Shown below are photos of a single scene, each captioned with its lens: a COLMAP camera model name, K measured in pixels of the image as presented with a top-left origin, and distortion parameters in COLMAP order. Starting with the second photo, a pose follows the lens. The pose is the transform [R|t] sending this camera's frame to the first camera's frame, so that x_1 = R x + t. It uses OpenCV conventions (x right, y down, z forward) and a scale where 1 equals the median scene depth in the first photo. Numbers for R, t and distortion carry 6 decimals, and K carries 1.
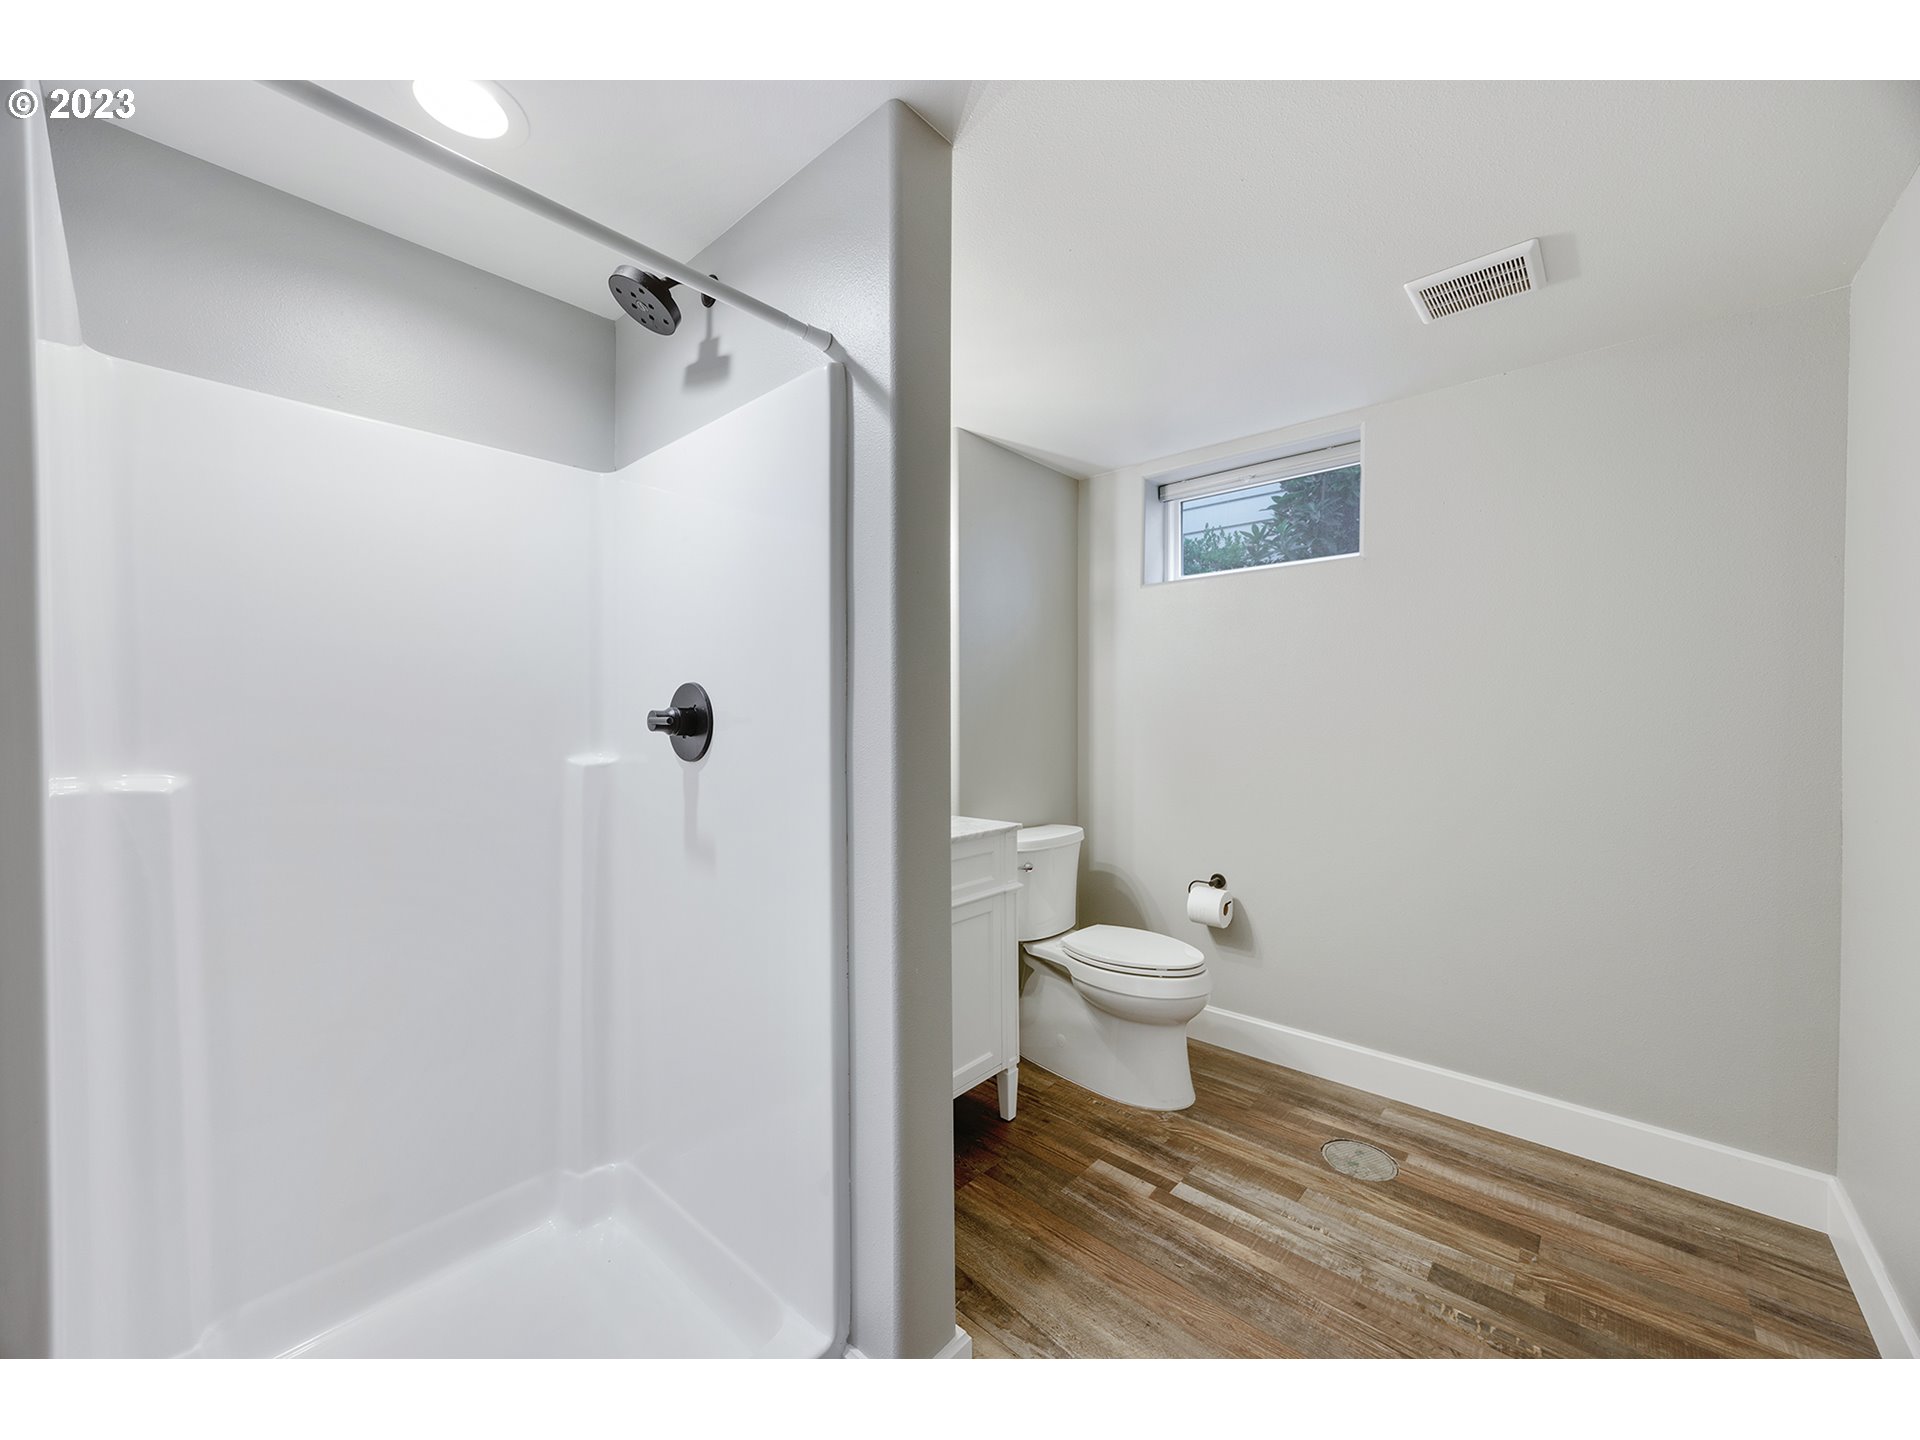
lens RADIAL K [[748.4, 0, 964.8], [0, 748.4, 732.5], [0, 0, 1]] dist [0.008390, 0.000086]
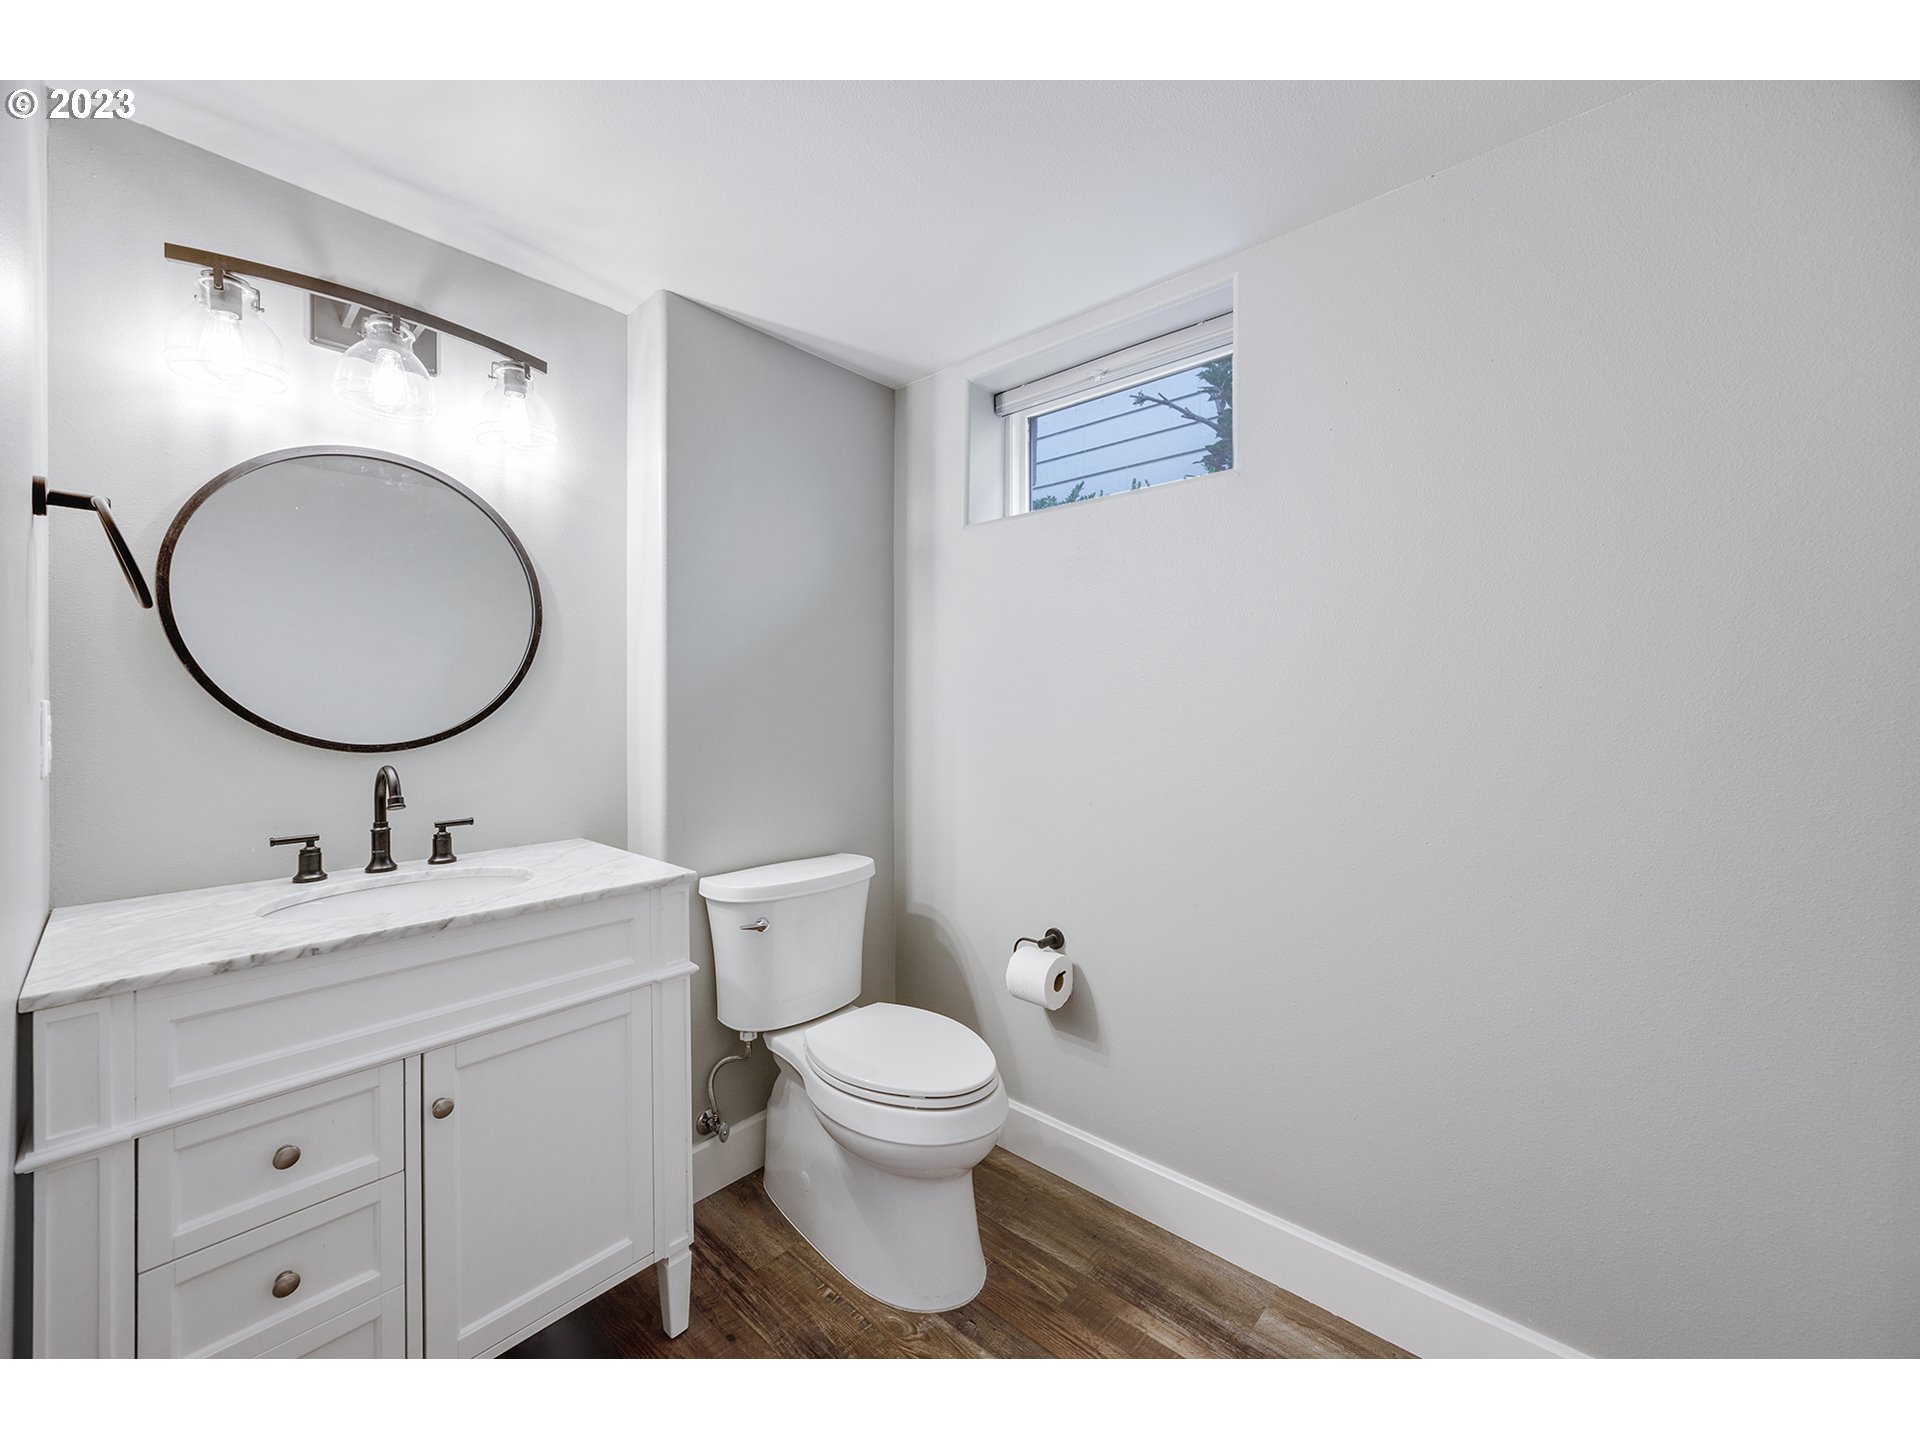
lens RADIAL K [[736.9, 0, 966.6], [0, 736.9, 710.0], [0, 0, 1]] dist [-0.016752, 0.007662]
pose [[1.000000, -0.000361, -0.000875, 0.259977], [0.000346, 0.999846, -0.017529, -0.003995], [0.000881, 0.017529, 0.999846, 0.310892]]
